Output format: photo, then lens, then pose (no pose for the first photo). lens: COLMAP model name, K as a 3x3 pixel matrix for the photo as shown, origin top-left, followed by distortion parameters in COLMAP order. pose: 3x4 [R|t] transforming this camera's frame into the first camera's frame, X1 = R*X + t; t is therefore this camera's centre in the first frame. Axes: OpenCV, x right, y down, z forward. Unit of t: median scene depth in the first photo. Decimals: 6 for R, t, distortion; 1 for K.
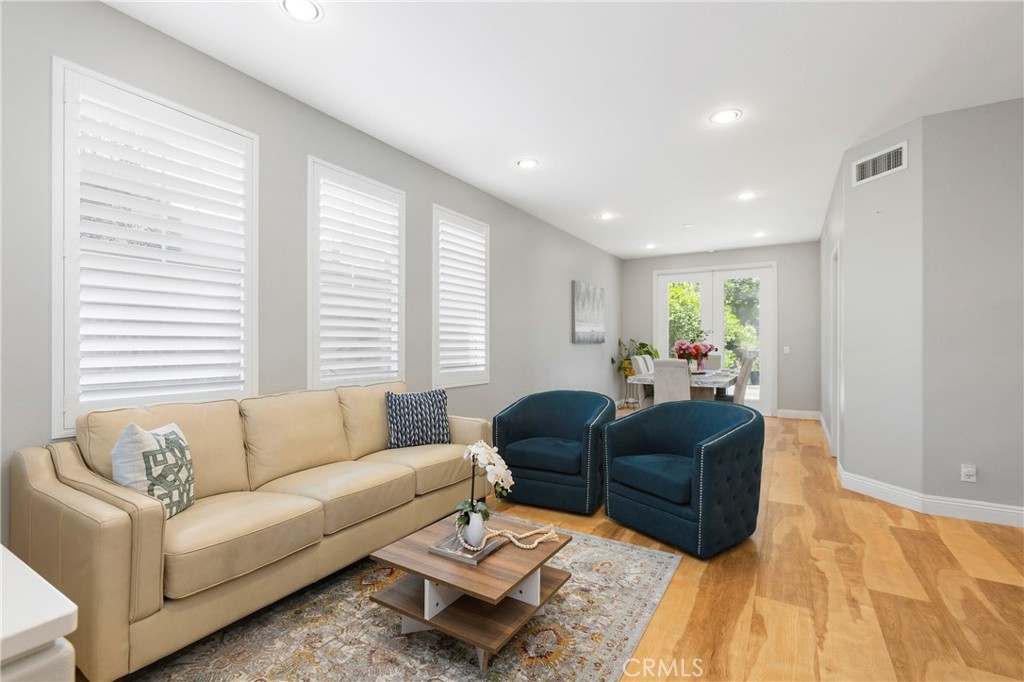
lens RADIAL K [[466.4, 0, 512.6], [0, 466.4, 342.6], [0, 0, 1]] dist [-0.000083, -0.000112]
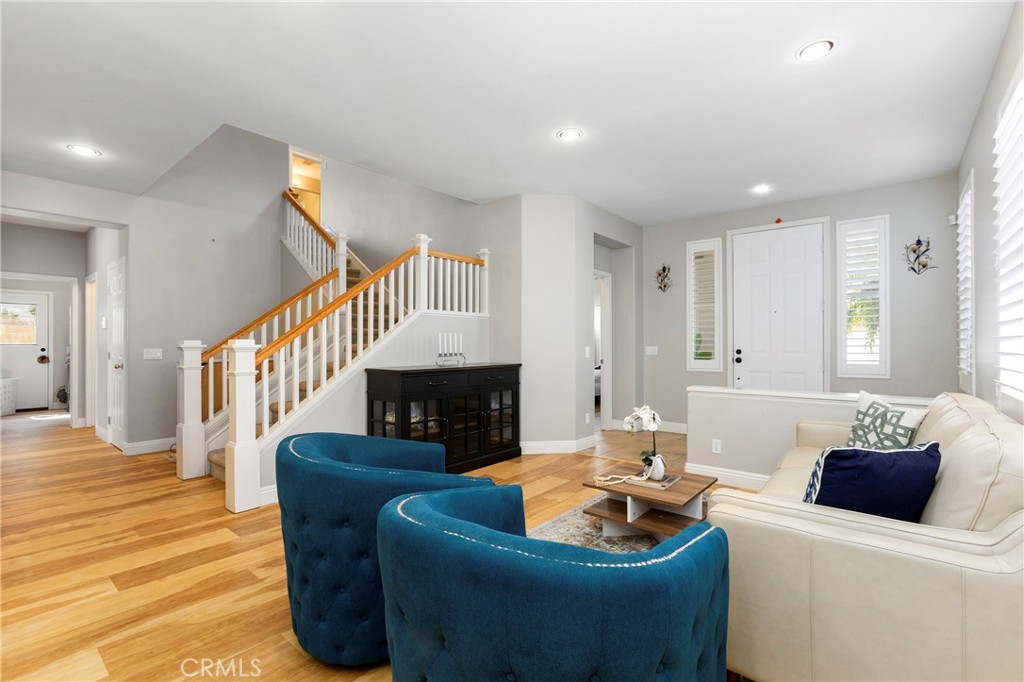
lens RADIAL K [[466.4, 0, 511.5], [0, 466.4, 344.9], [0, 0, 1]] dist [-0.000083, -0.000112]
pose [[-0.990516, 0.001775, 0.137385, 0.093172], [0.000529, 0.999958, -0.009103, 0.013923], [-0.137395, -0.008944, -0.990476, 1.532552]]
